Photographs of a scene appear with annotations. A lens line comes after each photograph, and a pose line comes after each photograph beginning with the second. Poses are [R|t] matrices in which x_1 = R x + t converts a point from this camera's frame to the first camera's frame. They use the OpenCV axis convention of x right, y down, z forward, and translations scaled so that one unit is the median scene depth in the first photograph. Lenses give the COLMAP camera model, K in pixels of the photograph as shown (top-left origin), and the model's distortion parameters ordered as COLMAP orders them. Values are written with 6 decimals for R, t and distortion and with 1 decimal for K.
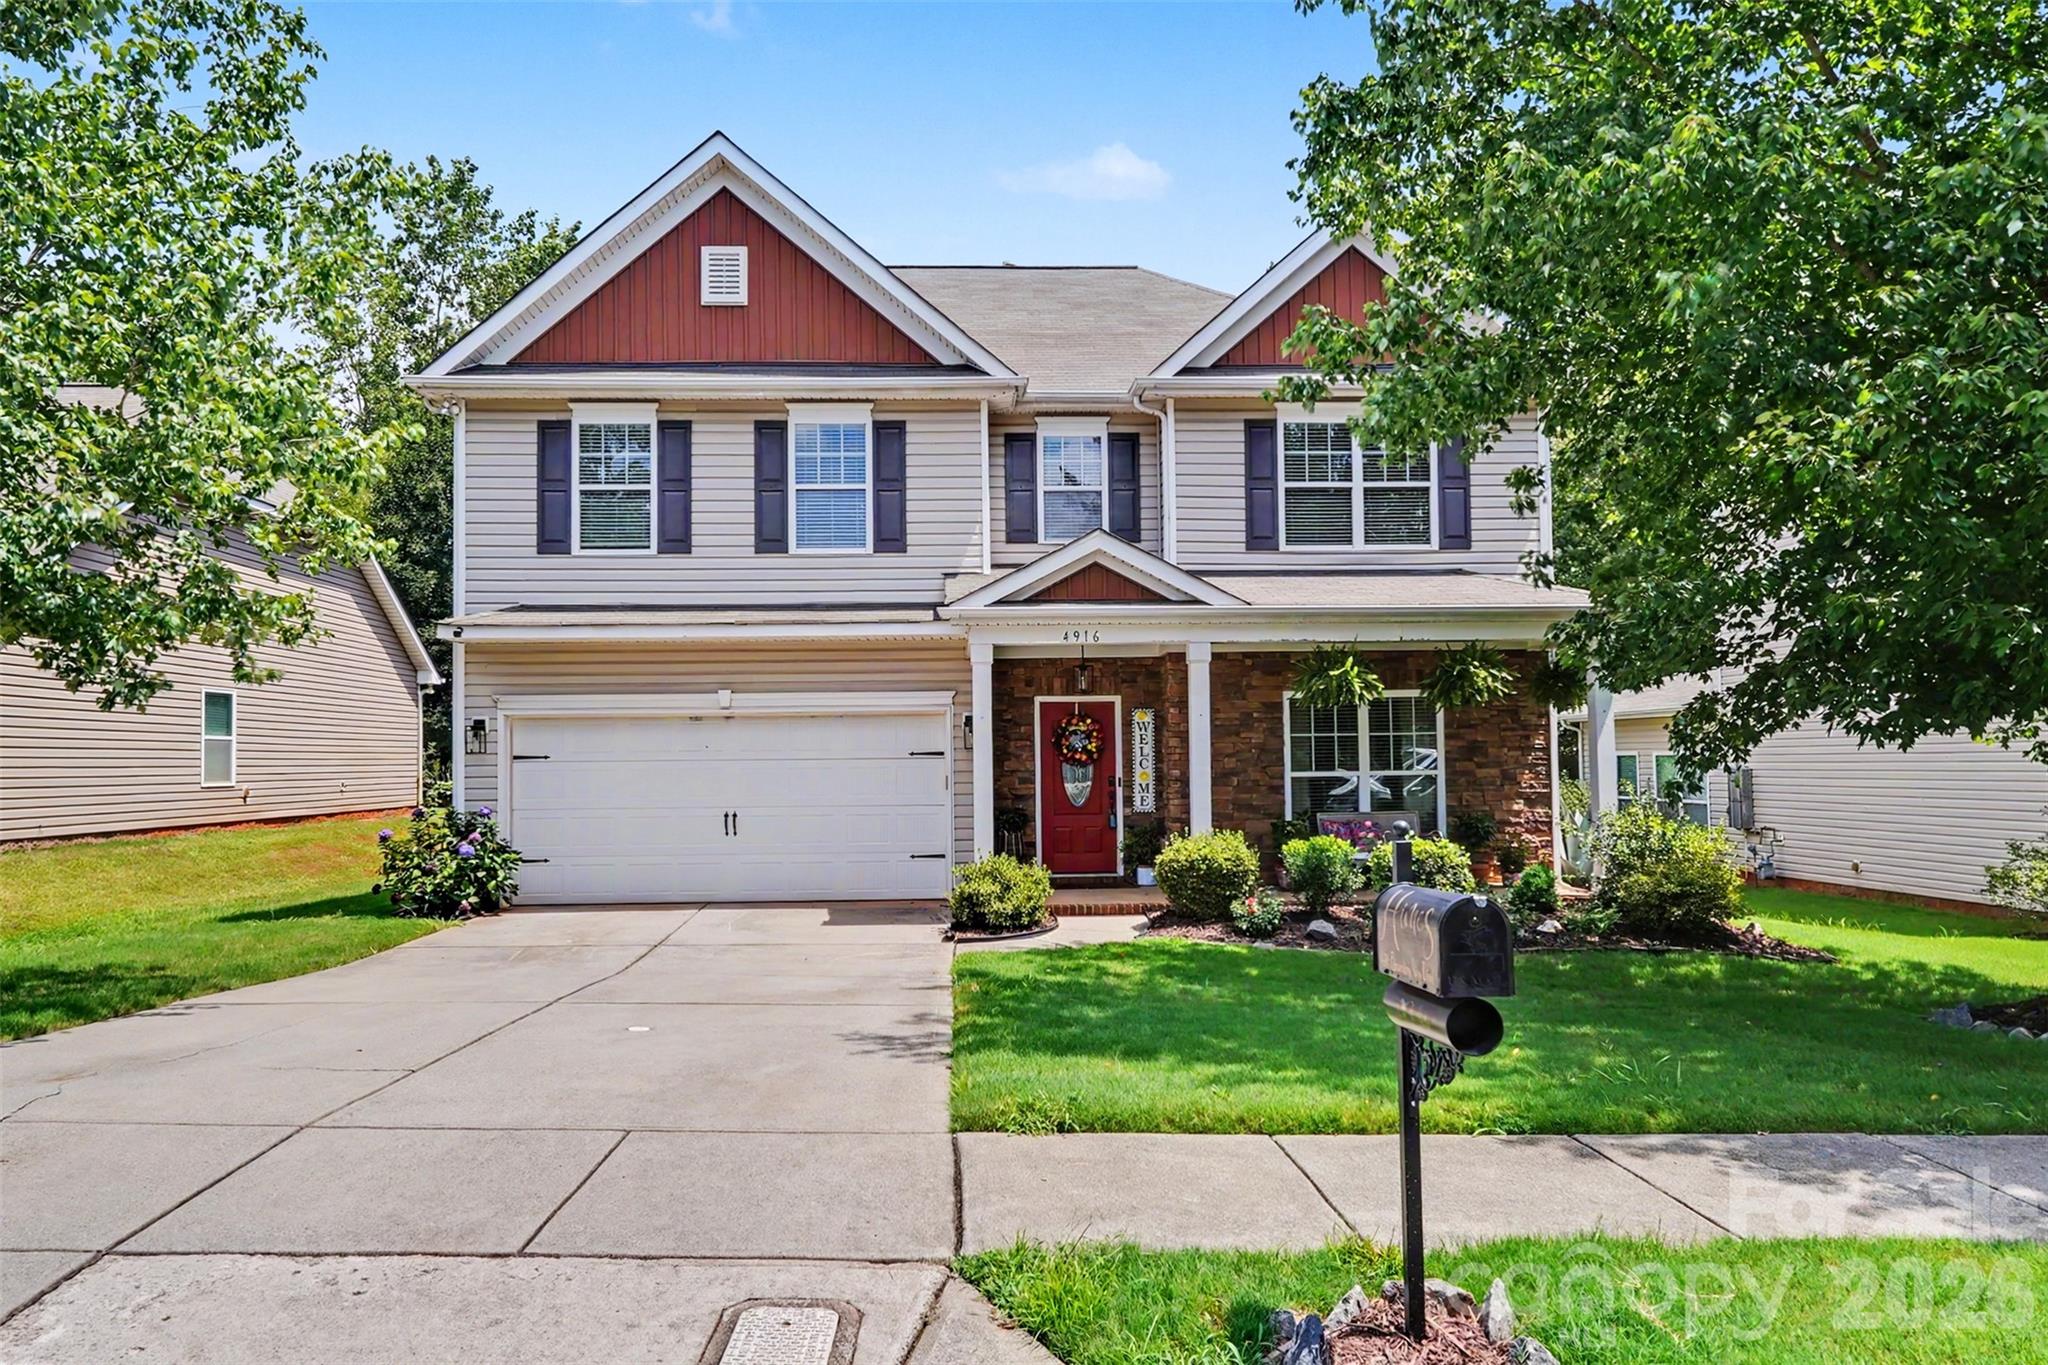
lens RADIAL K [[1286.1, 0, 1019.7], [0, 1286.1, 730.0], [0, 0, 1]] dist [-0.000383, -0.000162]
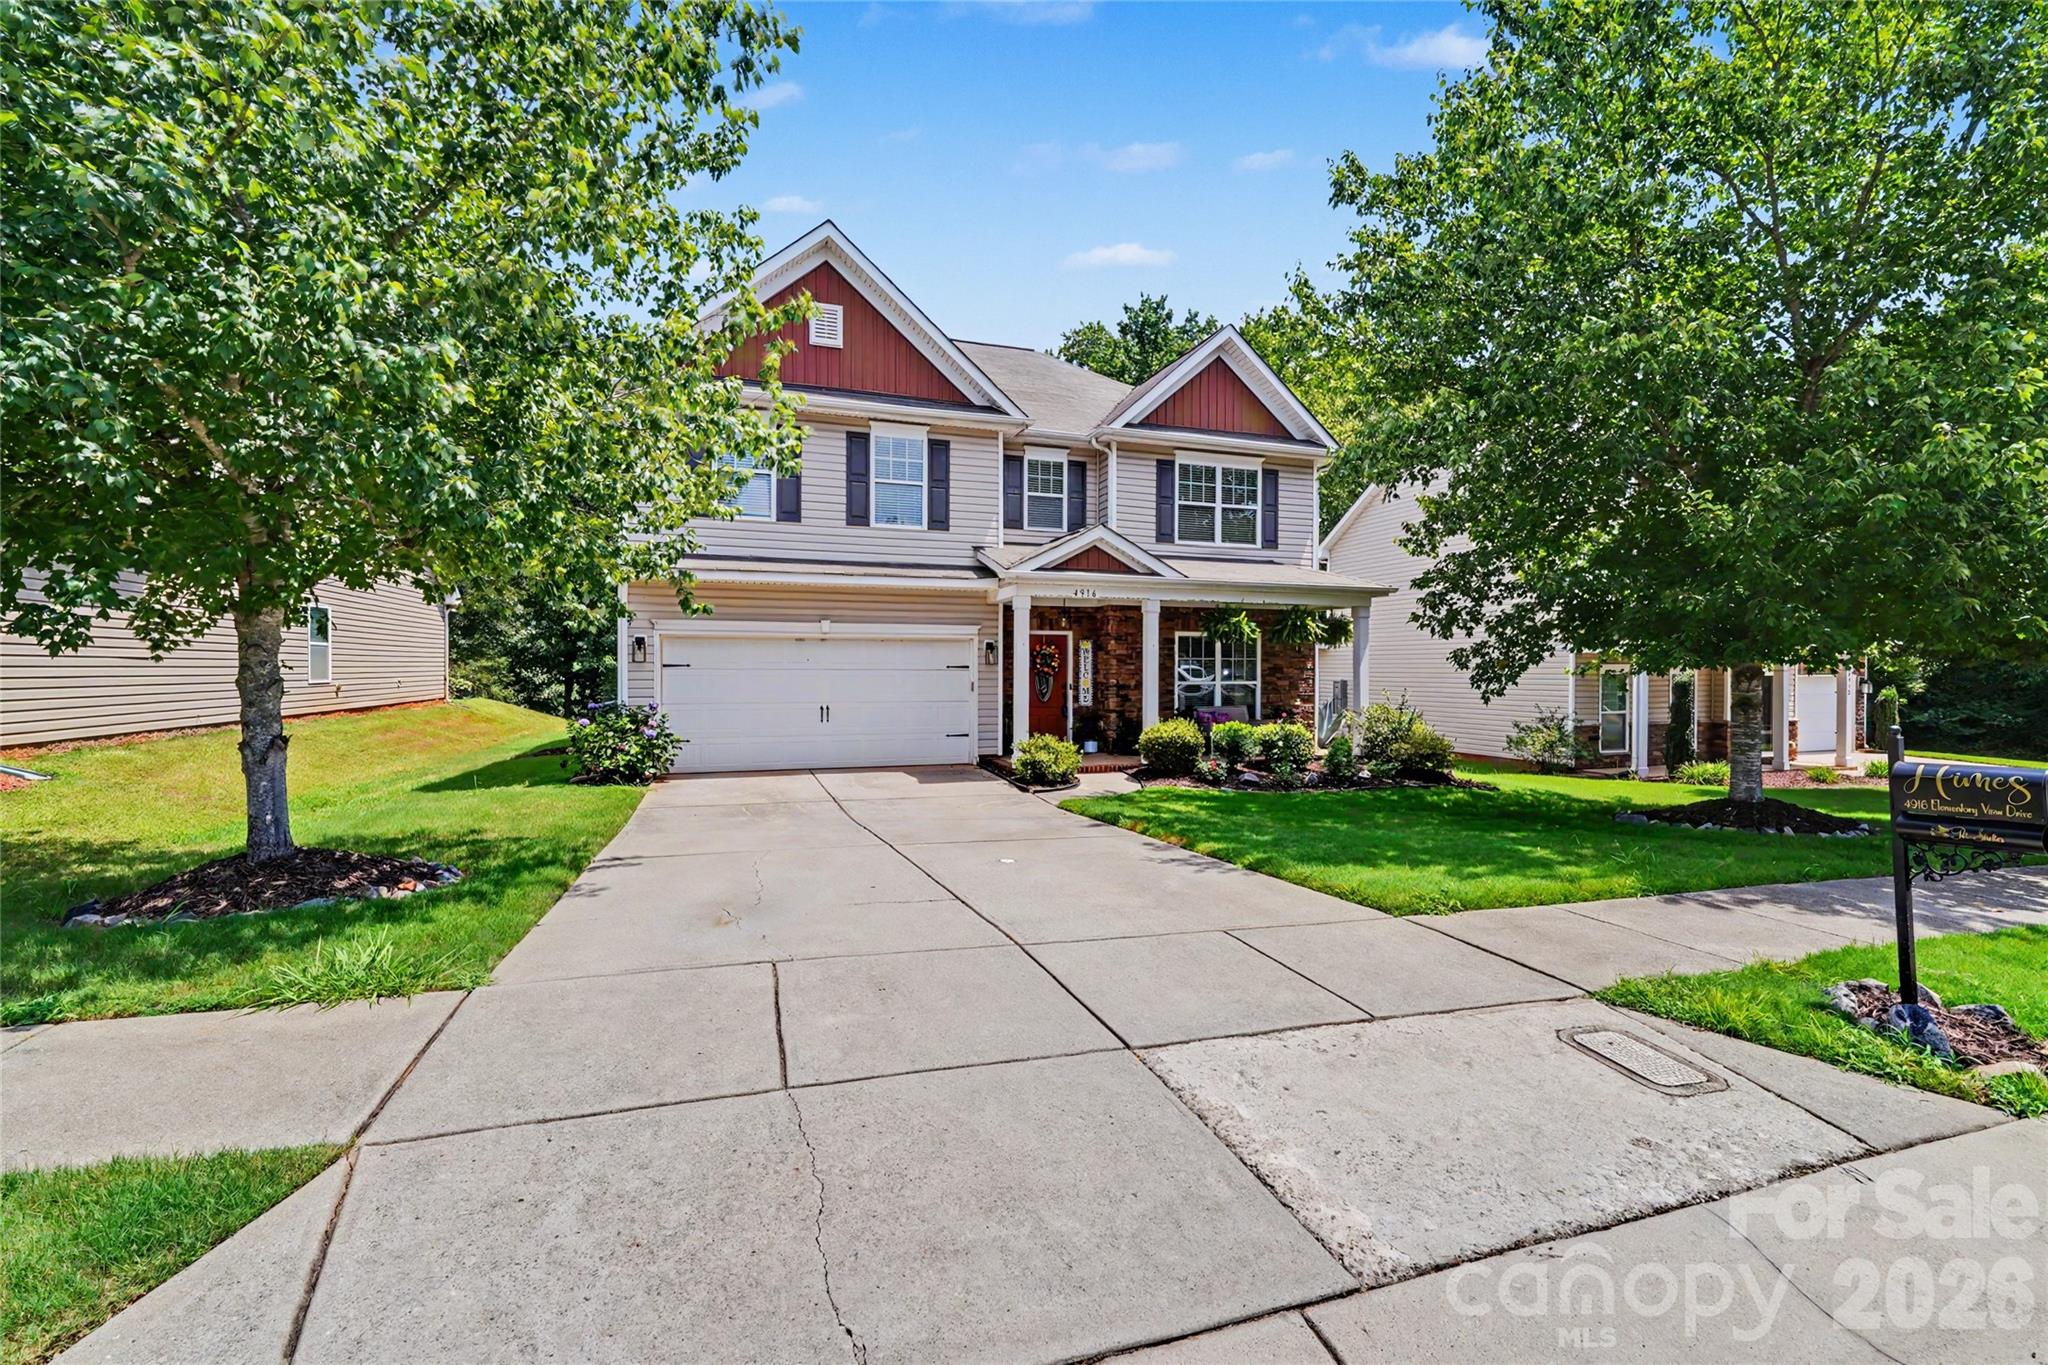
lens RADIAL K [[830.2, 0, 1015.9], [0, 830.2, 680.1], [0, 0, 1]] dist [0.002015, 0.000016]
pose [[0.960989, 0.010127, 0.276402, -0.276977], [-0.020755, 0.999152, 0.035551, -0.002081], [-0.275808, -0.039900, 0.960384, 0.054717]]
